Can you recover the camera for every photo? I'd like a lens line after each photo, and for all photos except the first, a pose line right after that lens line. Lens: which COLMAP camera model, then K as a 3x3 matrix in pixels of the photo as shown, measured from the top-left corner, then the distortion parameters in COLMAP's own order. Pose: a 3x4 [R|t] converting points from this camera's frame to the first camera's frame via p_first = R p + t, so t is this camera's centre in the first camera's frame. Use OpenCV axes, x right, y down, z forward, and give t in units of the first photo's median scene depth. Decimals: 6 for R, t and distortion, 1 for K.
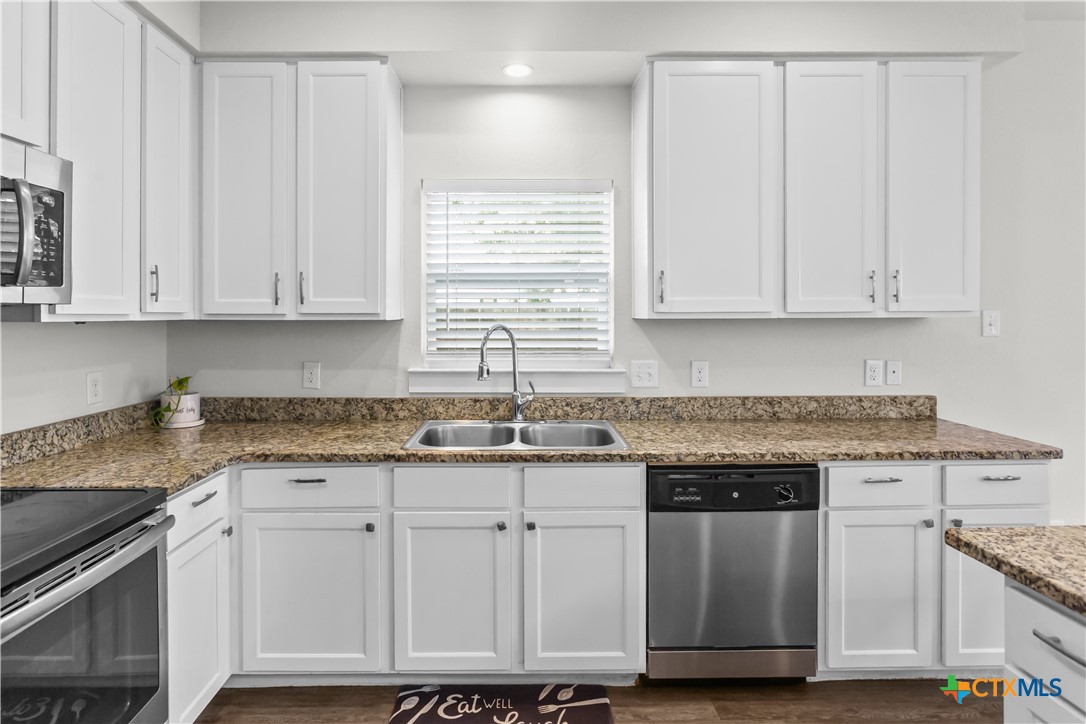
lens RADIAL K [[555.4, 0, 530.9], [0, 555.4, 319.3], [0, 0, 1]] dist [-0.016153, 0.007163]
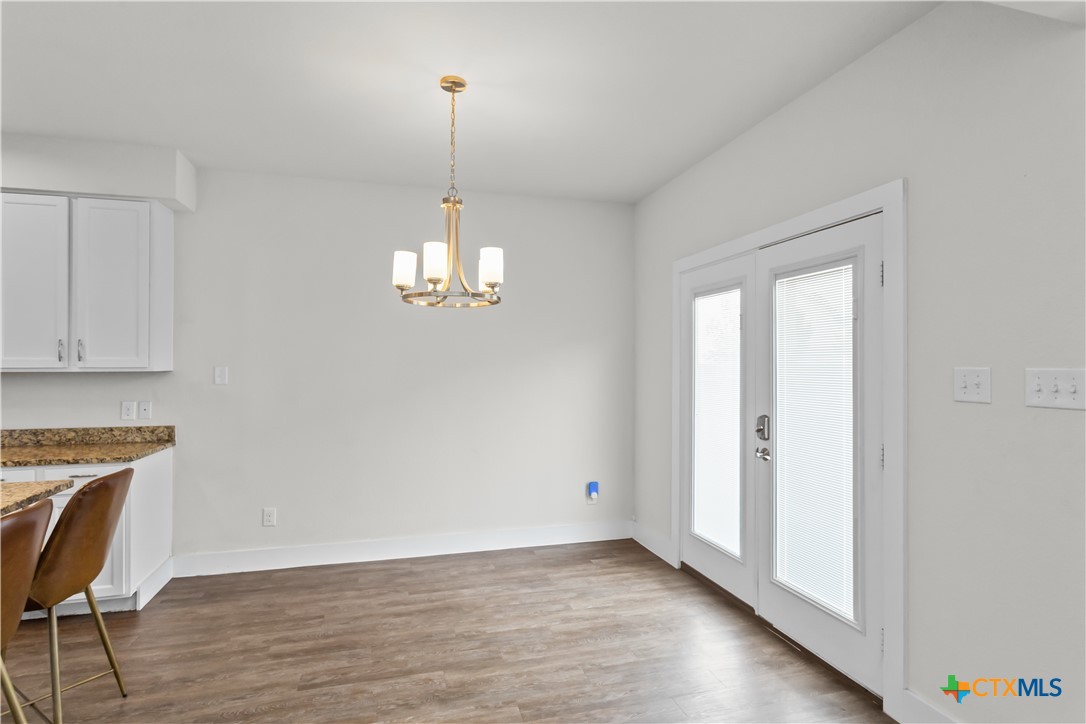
lens RADIAL K [[555.4, 0, 538.8], [0, 555.4, 358.0], [0, 0, 1]] dist [-0.016153, 0.007163]
pose [[0.965418, 0.006141, 0.260634, 1.446738], [-0.001543, 0.999840, -0.017844, -0.015990], [-0.260702, 0.016825, 0.965273, -0.727349]]
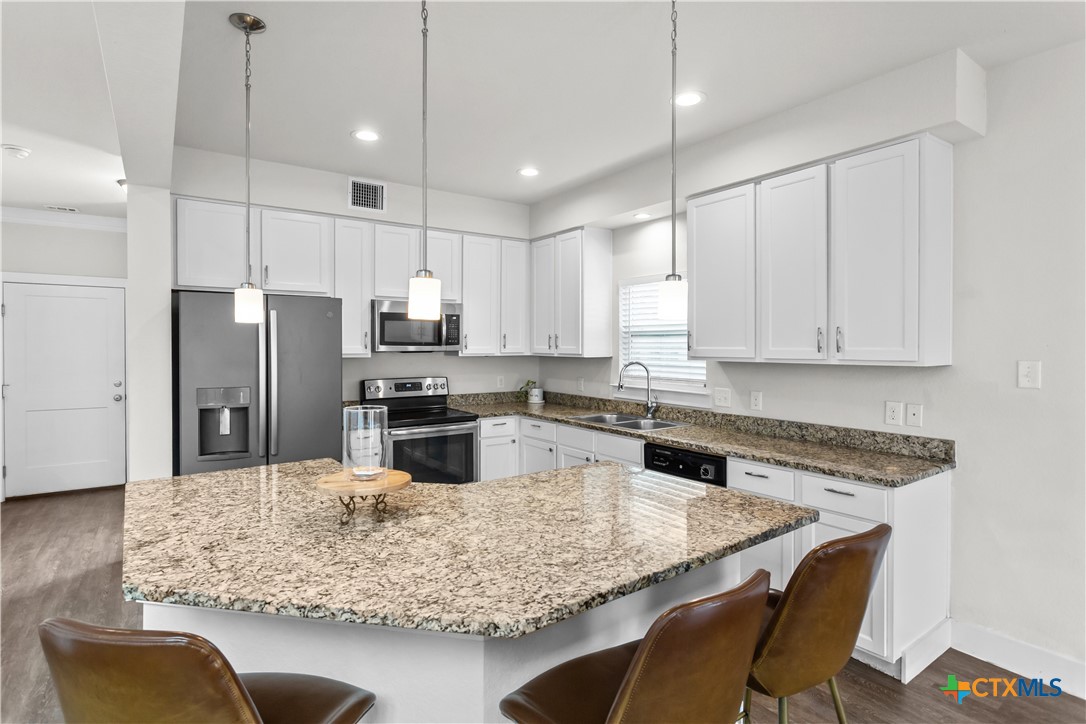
lens RADIAL K [[555.4, 0, 535.5], [0, 555.4, 348.7], [0, 0, 1]] dist [-0.016153, 0.007163]
pose [[0.569378, 0.011371, -0.821997, 1.292046], [-0.006752, 0.999935, 0.009156, -0.046265], [0.822048, 0.000337, 0.569418, -0.279220]]
